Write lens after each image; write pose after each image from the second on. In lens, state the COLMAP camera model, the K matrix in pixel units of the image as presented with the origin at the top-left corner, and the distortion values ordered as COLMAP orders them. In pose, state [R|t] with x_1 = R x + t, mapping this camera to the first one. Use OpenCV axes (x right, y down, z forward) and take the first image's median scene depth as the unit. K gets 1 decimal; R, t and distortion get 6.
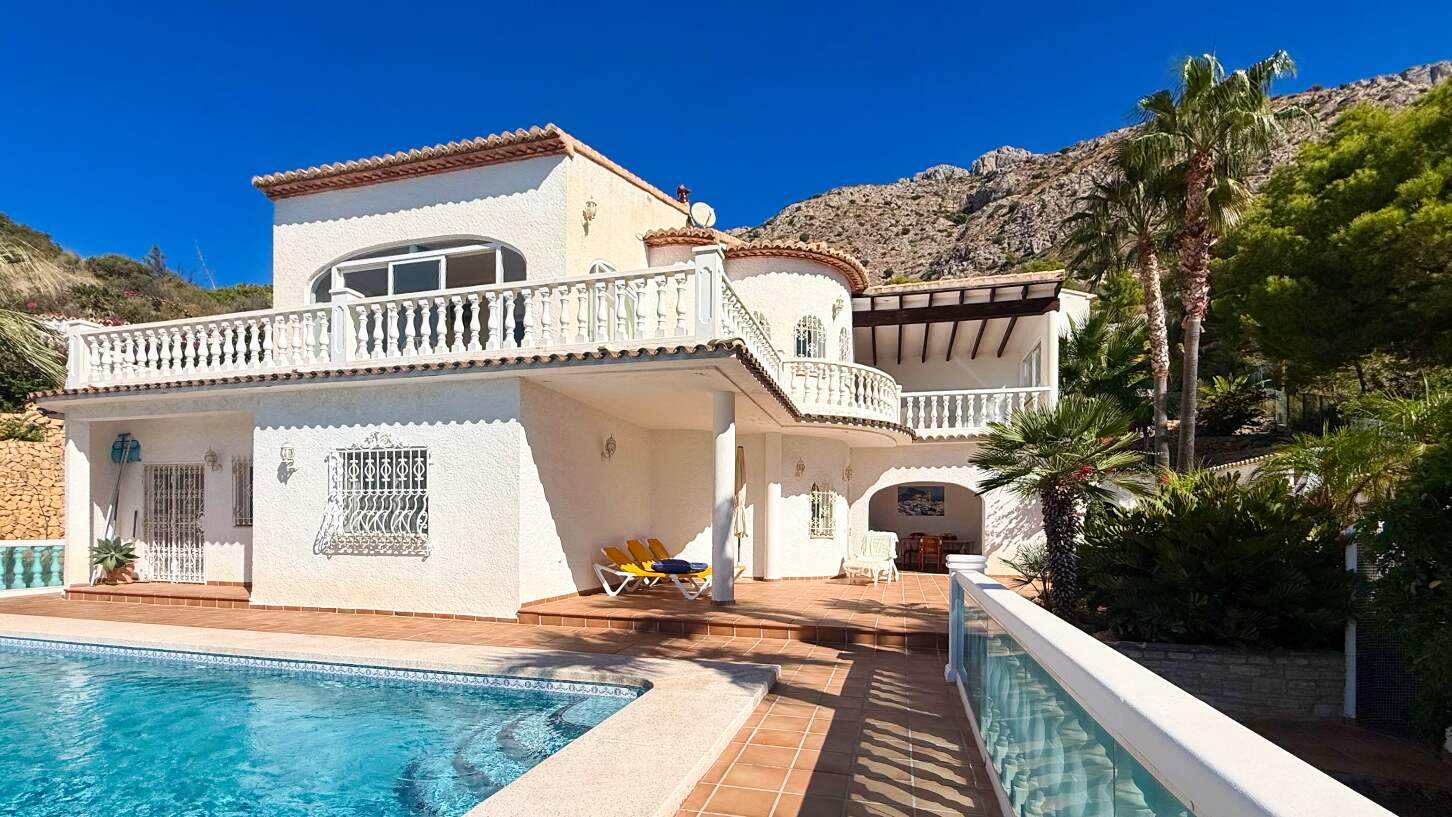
lens RADIAL K [[633.3, 0, 744.9], [0, 633.3, 532.3], [0, 0, 1]] dist [-0.007829, 0.001558]
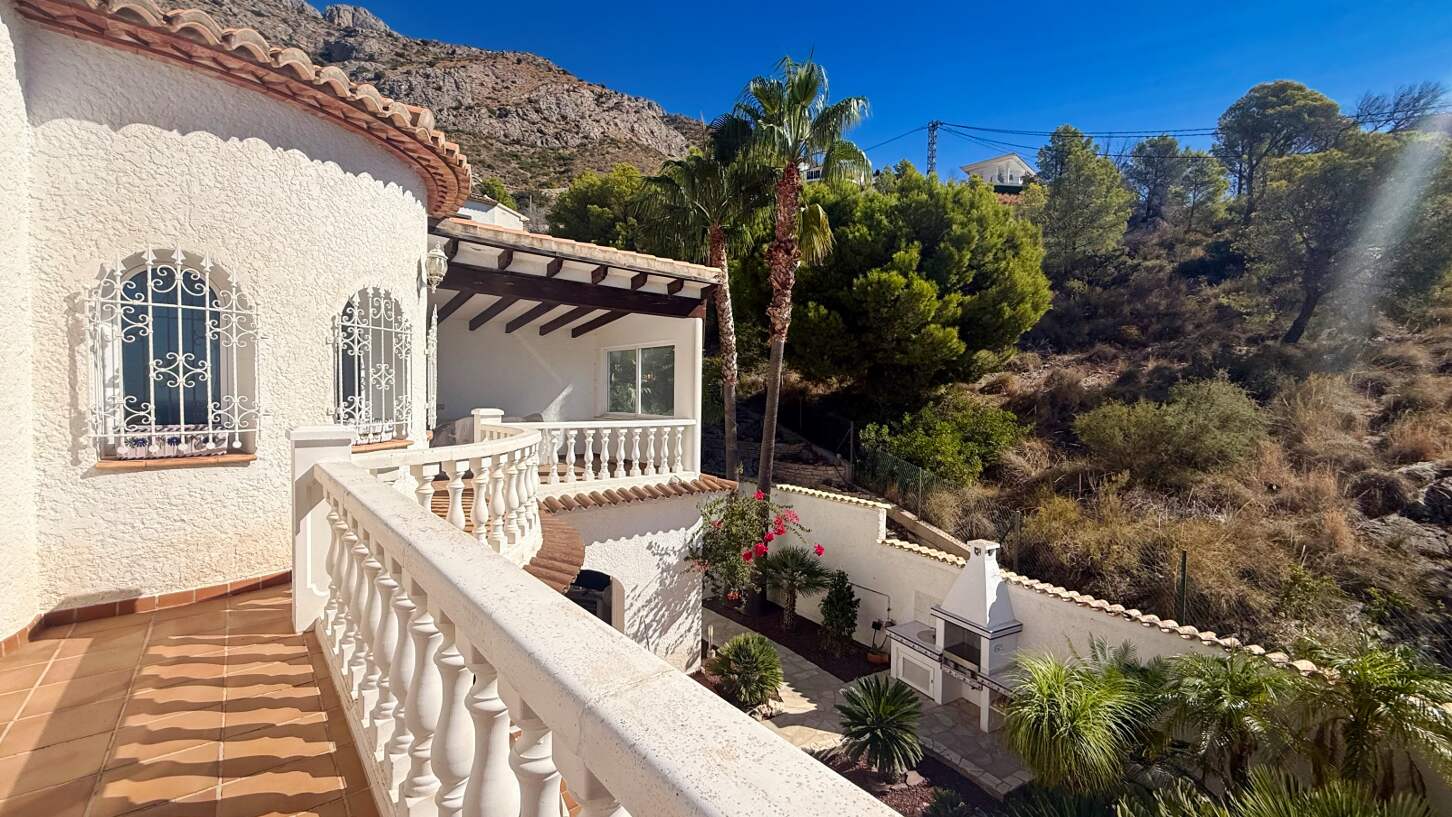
lens RADIAL K [[583.2, 0, 717.0], [0, 583.2, 404.2], [0, 0, 1]] dist [-0.008335, 0.001329]
pose [[0.587320, -0.003149, 0.809348, -0.054659], [-0.008409, 0.999915, 0.009993, -0.272702], [-0.809311, -0.012675, 0.587244, 0.618002]]
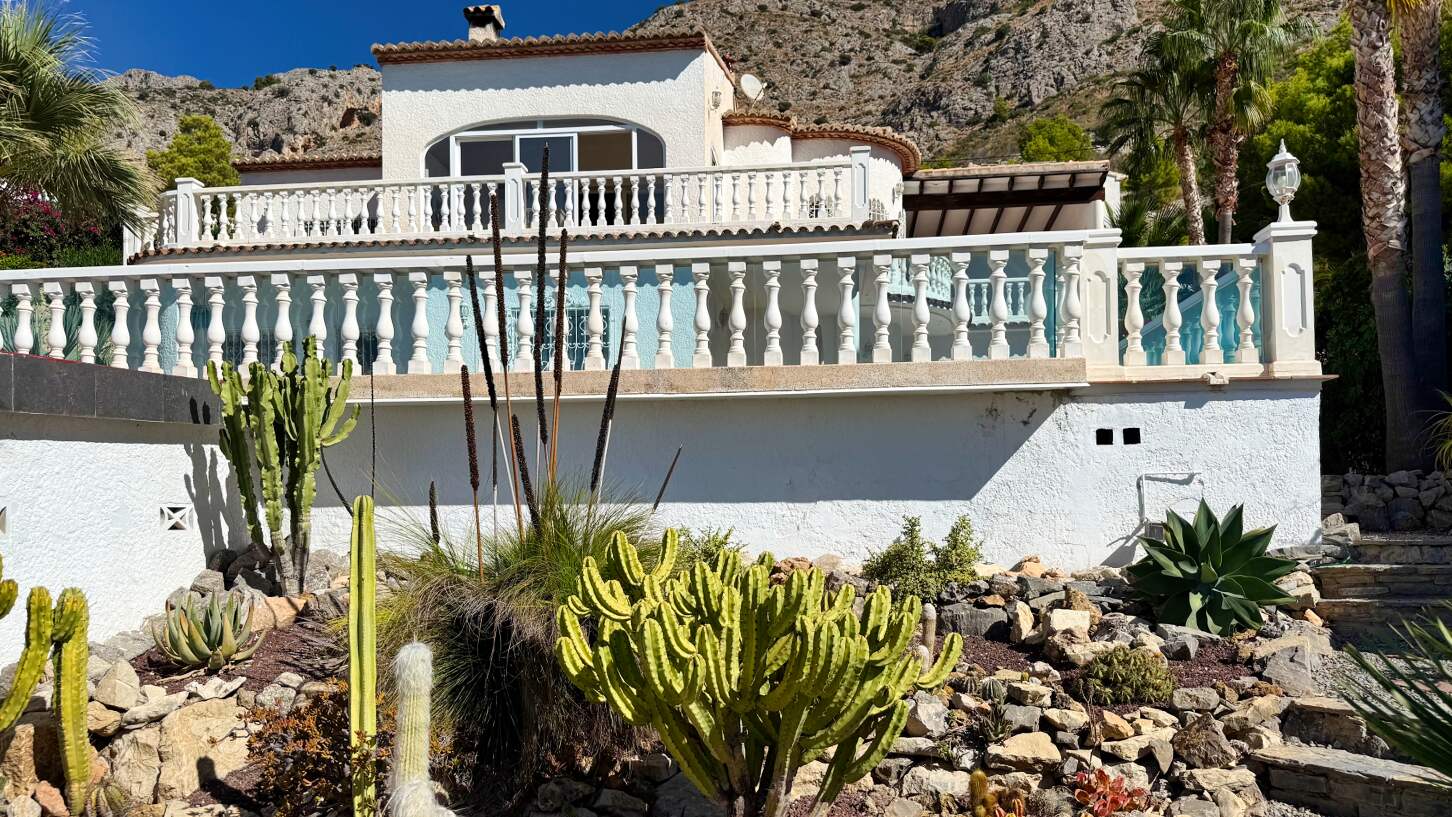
lens RADIAL K [[1033.0, 0, 772.5], [0, 1033.0, 518.5], [0, 0, 1]] dist [0.015744, -0.021039]
pose [[0.984313, -0.020873, 0.175194, -0.346940], [0.023754, 0.999615, -0.014361, 0.181014], [-0.174827, 0.018298, 0.984429, -0.565679]]
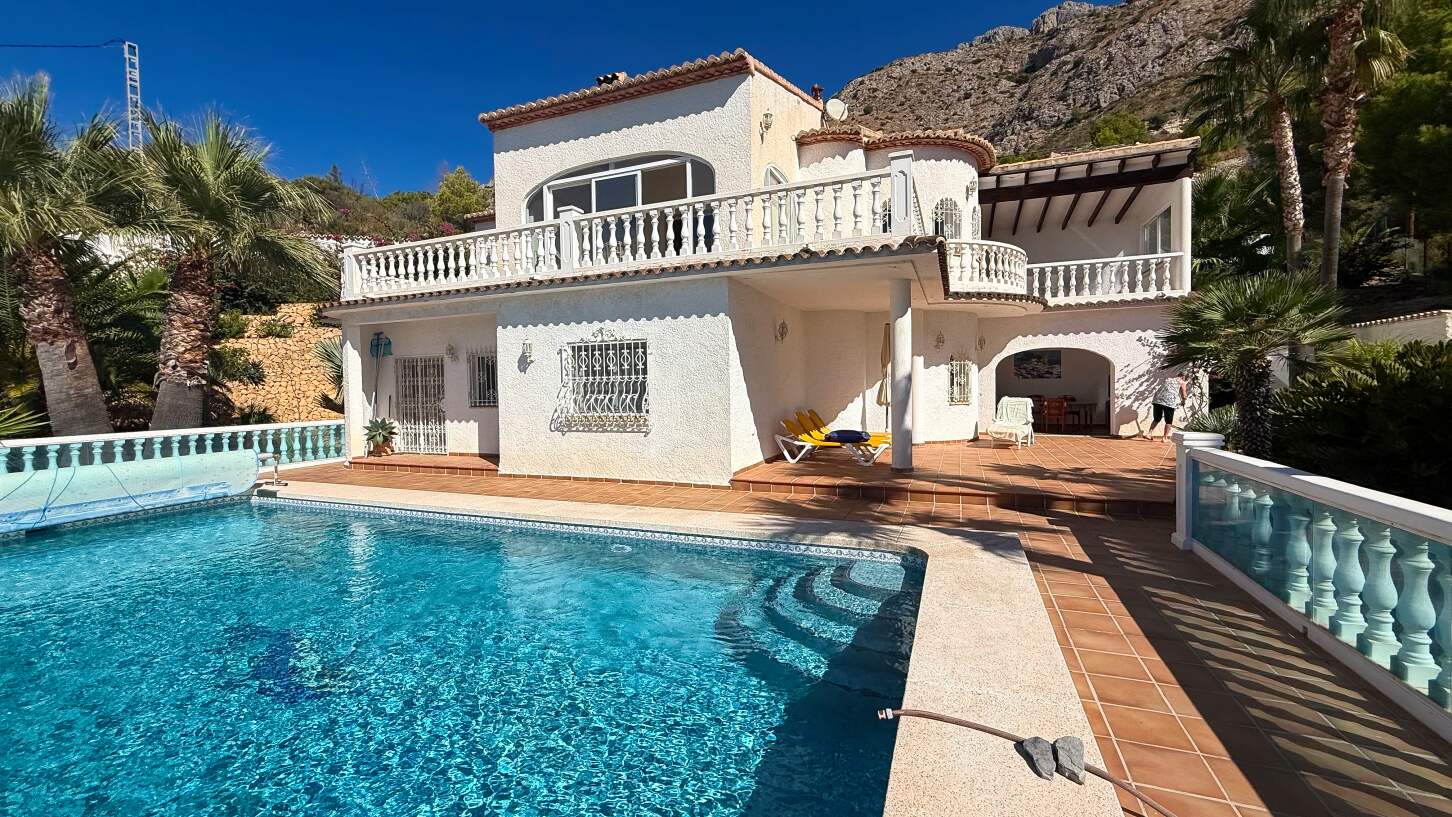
lens RADIAL K [[583.2, 0, 741.0], [0, 583.2, 404.9], [0, 0, 1]] dist [-0.008335, 0.001329]
pose [[0.992066, -0.020059, -0.124104, -0.124971], [0.023039, 0.999479, 0.022617, -0.021516], [0.123585, -0.025297, 0.992011, -0.032414]]
